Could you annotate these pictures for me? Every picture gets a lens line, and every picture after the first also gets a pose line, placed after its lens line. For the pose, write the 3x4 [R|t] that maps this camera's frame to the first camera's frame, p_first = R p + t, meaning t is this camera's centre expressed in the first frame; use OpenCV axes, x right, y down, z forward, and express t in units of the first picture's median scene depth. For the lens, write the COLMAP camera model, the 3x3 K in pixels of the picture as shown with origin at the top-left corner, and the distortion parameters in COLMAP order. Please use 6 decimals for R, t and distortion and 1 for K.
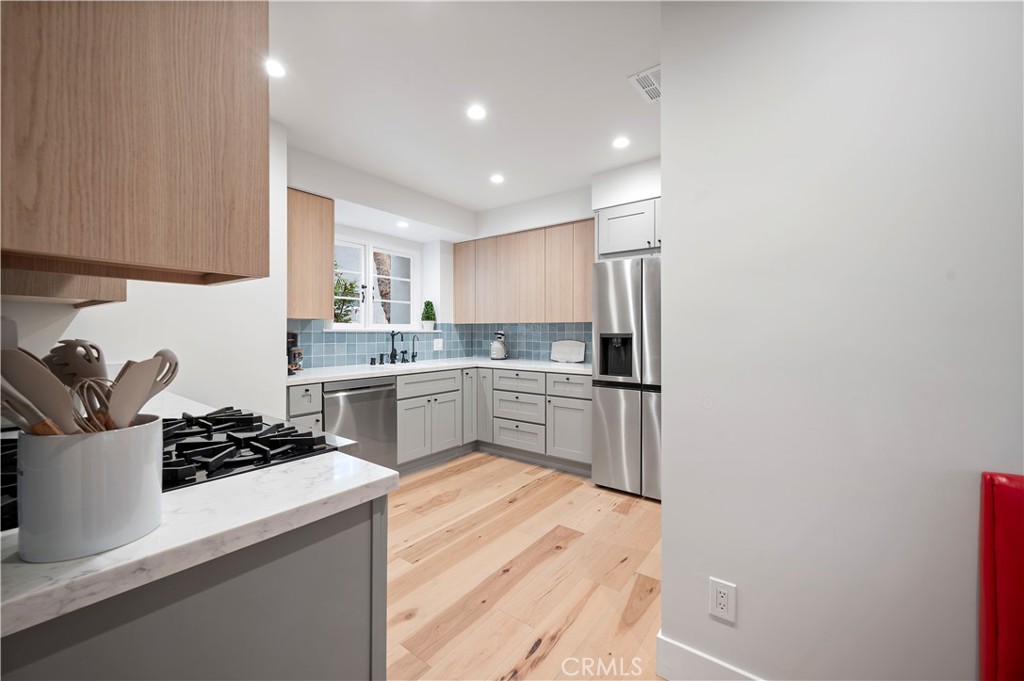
lens RADIAL K [[401.2, 0, 507.6], [0, 401.2, 337.1], [0, 0, 1]] dist [-0.001108, -0.000076]
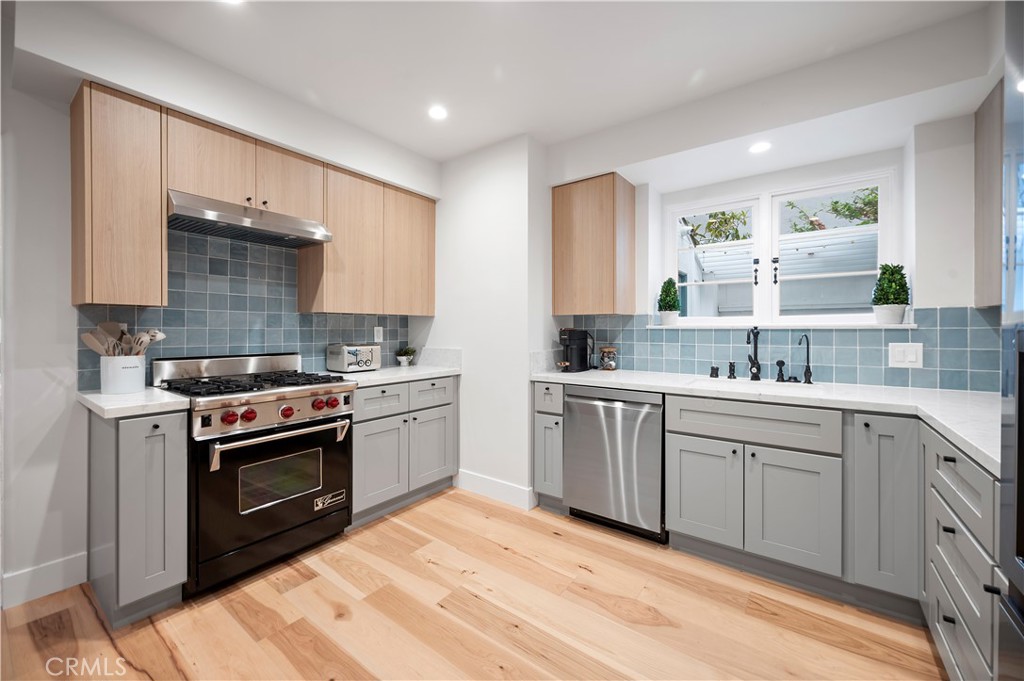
lens RADIAL K [[405.1, 0, 508.8], [0, 405.1, 328.5], [0, 0, 1]] dist [-0.001564, -0.000111]
pose [[0.002603, -0.001121, -0.999996, 0.343737], [-0.007638, 0.999970, -0.001140, -0.009969], [0.999967, 0.007641, 0.002594, 0.634306]]
